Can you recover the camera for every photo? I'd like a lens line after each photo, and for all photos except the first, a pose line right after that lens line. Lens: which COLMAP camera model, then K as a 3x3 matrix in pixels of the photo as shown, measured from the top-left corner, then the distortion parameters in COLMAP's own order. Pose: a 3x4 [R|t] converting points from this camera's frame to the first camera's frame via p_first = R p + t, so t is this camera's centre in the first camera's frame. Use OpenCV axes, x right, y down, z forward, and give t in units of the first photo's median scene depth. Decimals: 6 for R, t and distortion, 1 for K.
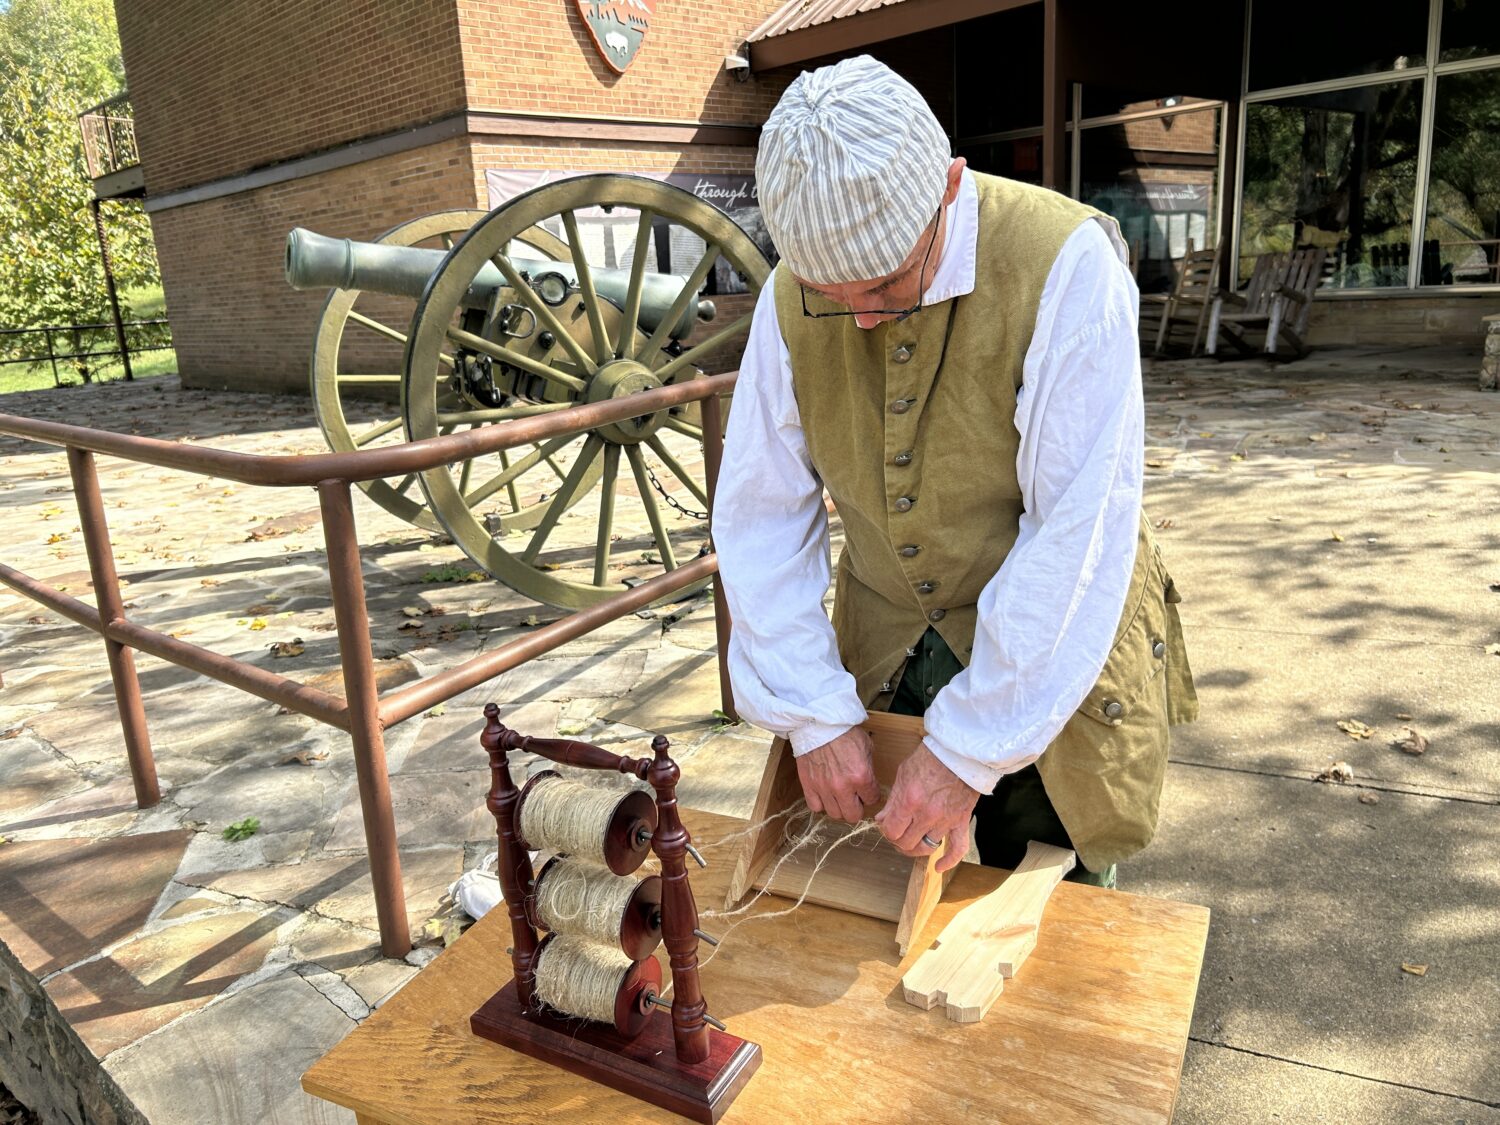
lens RADIAL K [[1164.4, 0, 750.0], [0, 1164.4, 562.5], [0, 0, 1]] dist [-0.001831, 0.001242]
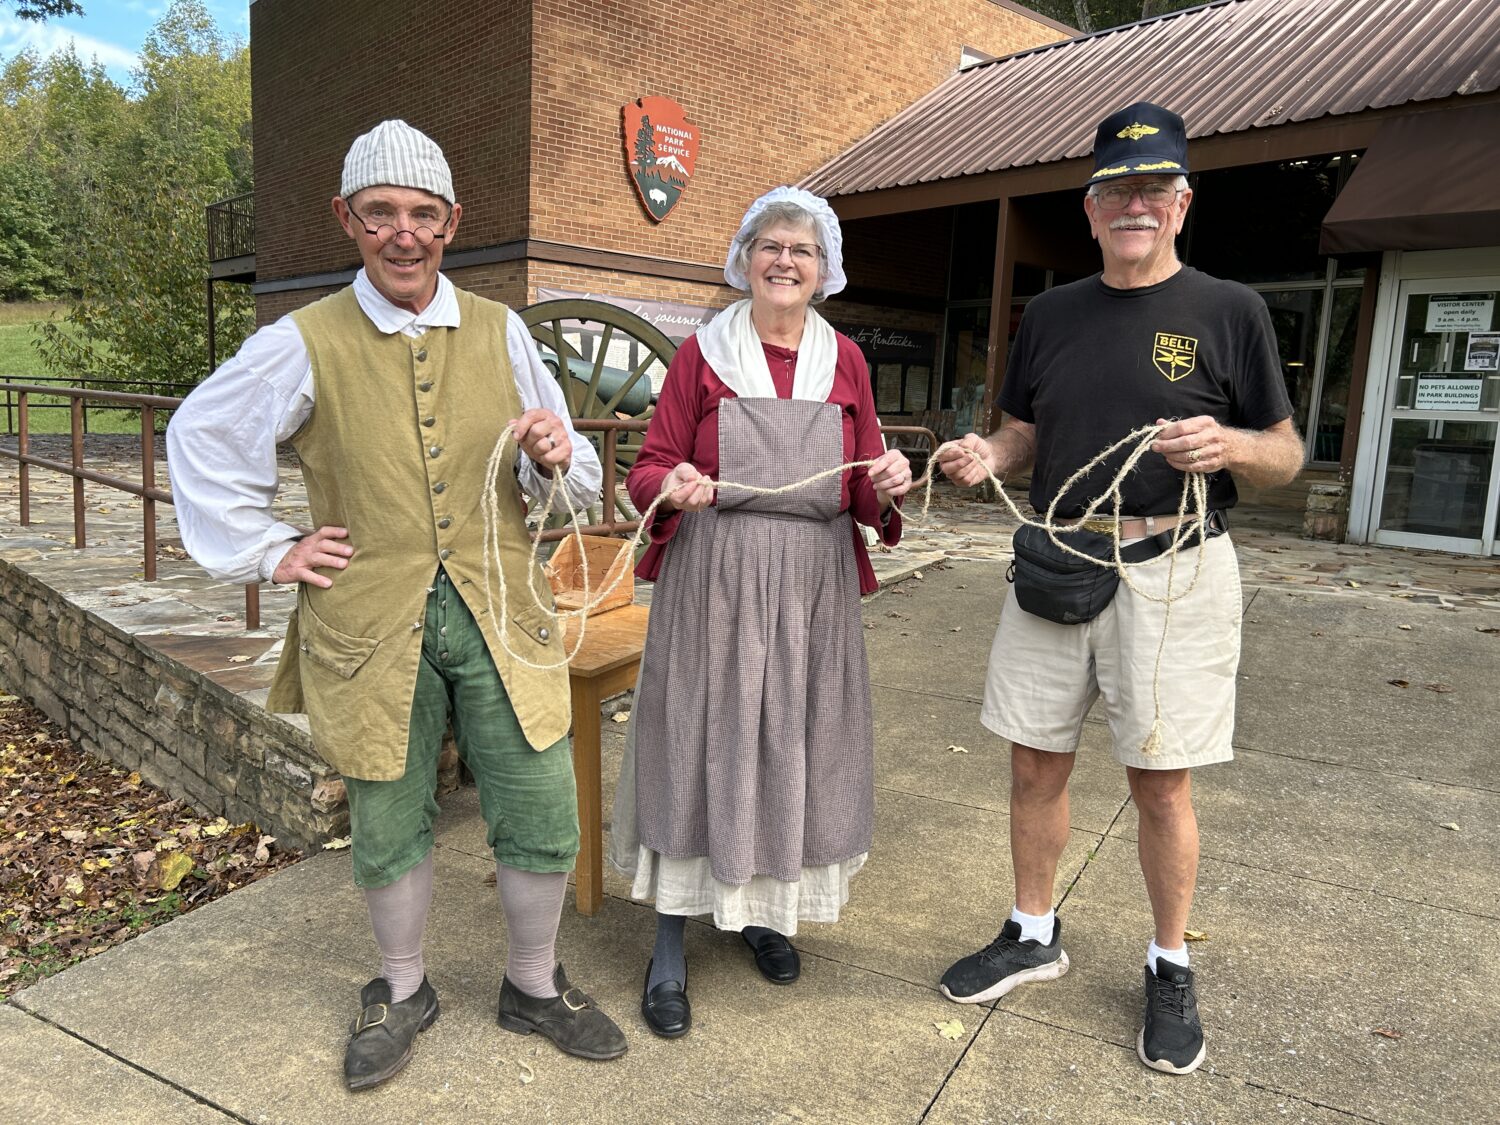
lens RADIAL K [[1164.4, 0, 750.0], [0, 1164.4, 562.5], [0, 0, 1]] dist [-0.001831, 0.001242]
pose [[0.993803, 0.105560, -0.034831, 0.064916], [-0.108728, 0.988282, -0.107130, 0.052159], [0.023114, 0.110253, 0.993635, -0.168748]]
